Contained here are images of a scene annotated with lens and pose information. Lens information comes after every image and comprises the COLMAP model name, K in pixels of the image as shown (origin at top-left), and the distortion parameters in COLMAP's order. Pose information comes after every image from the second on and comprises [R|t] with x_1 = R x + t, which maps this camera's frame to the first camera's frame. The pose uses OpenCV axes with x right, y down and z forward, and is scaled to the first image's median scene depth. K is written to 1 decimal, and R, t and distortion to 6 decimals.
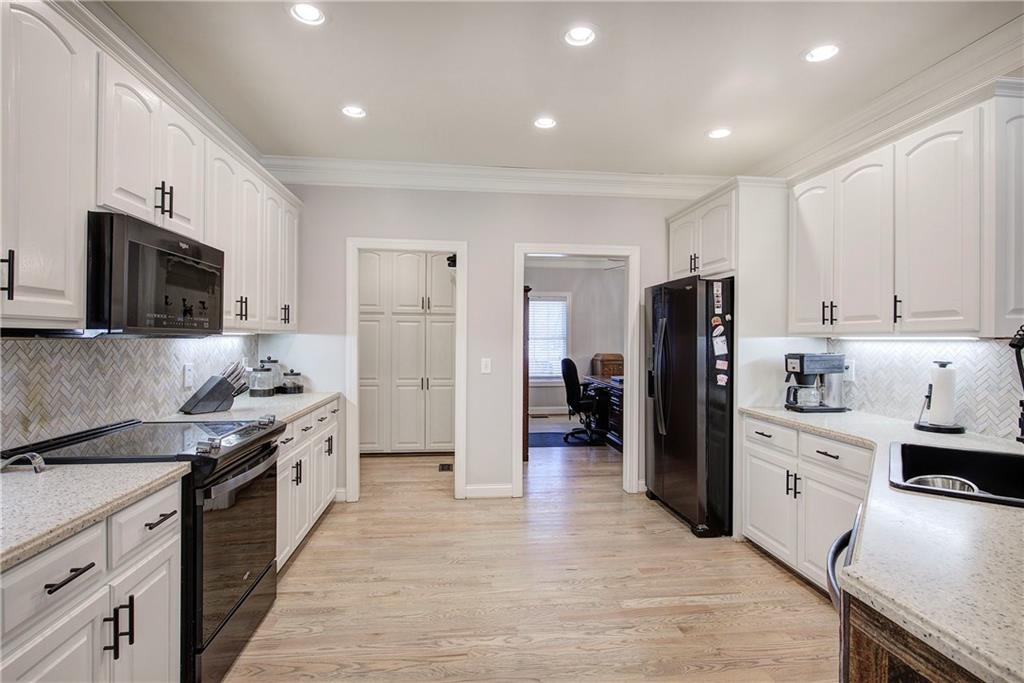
lens RADIAL K [[500.5, 0, 515.9], [0, 500.5, 339.4], [0, 0, 1]] dist [0.008839, -0.004436]
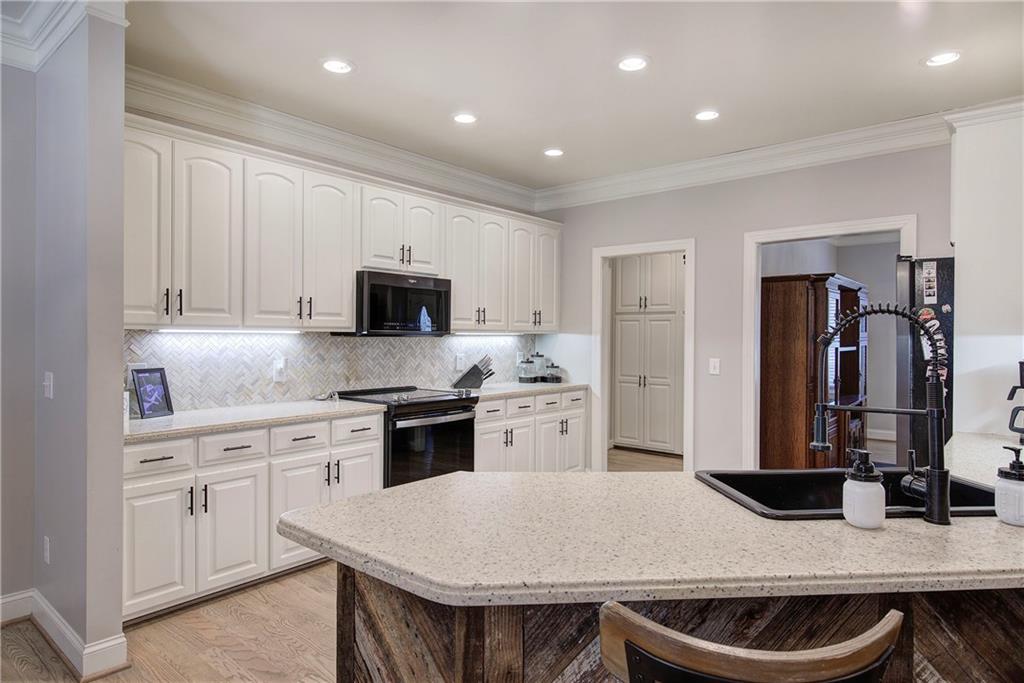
lens RADIAL K [[601.5, 0, 514.7], [0, 601.5, 339.8], [0, 0, 1]] dist [0.019001, -0.002390]
pose [[0.681121, 0.002743, -0.732166, 0.645016], [-0.003154, 0.999995, 0.000812, 0.003419], [0.732164, 0.001756, 0.681126, -0.068757]]
